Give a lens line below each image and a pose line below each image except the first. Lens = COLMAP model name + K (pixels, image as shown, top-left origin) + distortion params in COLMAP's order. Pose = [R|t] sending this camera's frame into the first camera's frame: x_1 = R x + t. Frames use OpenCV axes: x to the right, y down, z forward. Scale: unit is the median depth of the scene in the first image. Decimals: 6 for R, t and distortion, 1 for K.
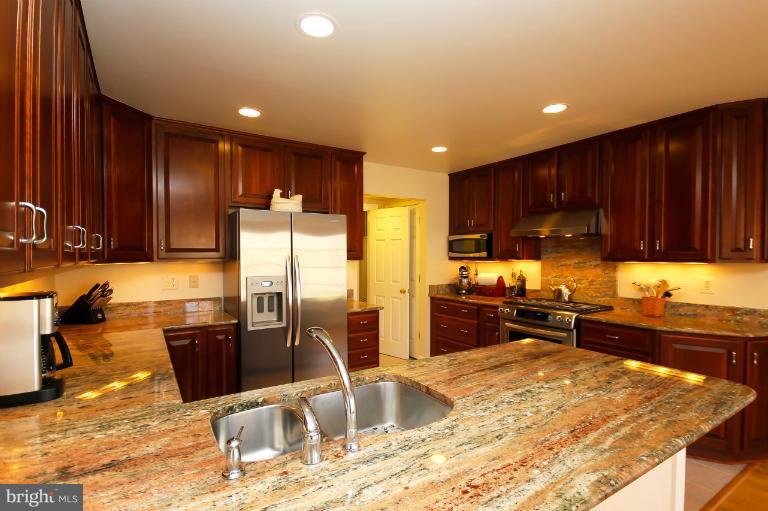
lens RADIAL K [[390.0, 0, 384.0], [0, 390.0, 255.5], [0, 0, 1]] dist [0.000173, -0.000040]
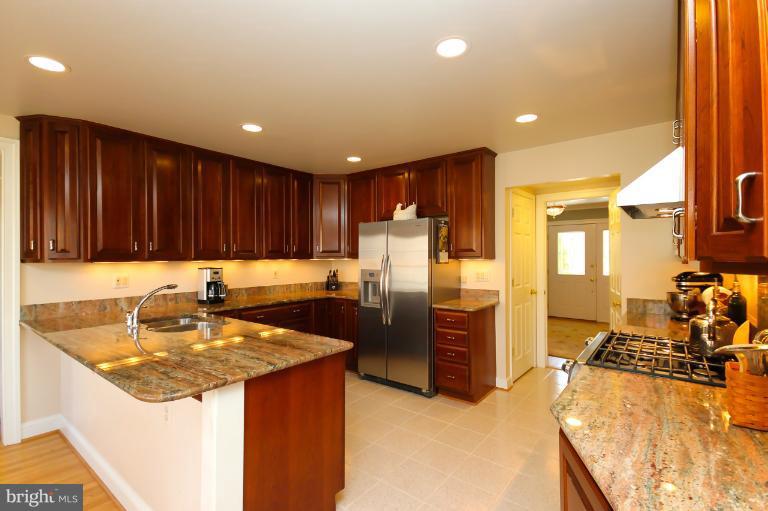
lens RADIAL K [[371.2, 0, 378.4], [0, 371.2, 250.0], [0, 0, 1]] dist [0.002839, 0.000321]
pose [[0.324674, -0.008343, -0.945789, 0.907768], [-0.000402, 0.999960, -0.008959, -0.003970], [0.945826, 0.003289, 0.324657, 0.554686]]
